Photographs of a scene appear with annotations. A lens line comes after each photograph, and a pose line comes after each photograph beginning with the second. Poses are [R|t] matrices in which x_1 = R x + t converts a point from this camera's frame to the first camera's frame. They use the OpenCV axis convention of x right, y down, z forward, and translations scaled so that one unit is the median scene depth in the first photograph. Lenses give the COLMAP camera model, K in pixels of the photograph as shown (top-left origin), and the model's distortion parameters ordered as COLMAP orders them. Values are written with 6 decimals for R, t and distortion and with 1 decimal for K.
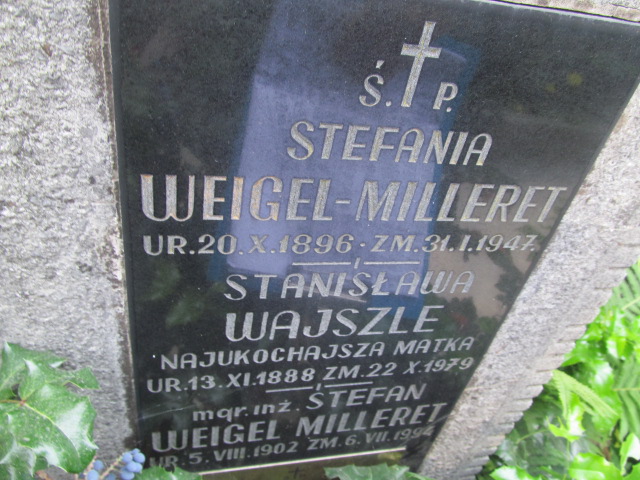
lens RADIAL K [[532.0, 0, 319.9], [0, 532.0, 240.2], [0, 0, 1]] dist [-0.043914, 0.015610]
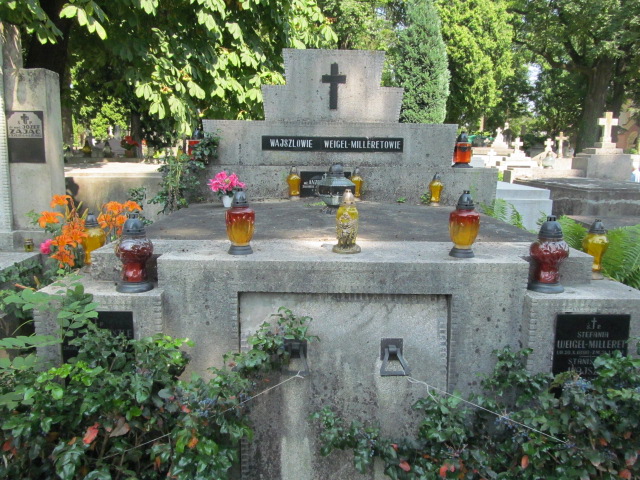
lens RADIAL K [[532.0, 0, 320.4], [0, 532.0, 240.0], [0, 0, 1]] dist [-0.043914, 0.015610]
pose [[0.969772, -0.124438, -0.209897, -1.672020], [-0.000507, 0.859163, -0.511702, 2.211626], [0.244011, 0.496340, 0.833130, -6.019492]]
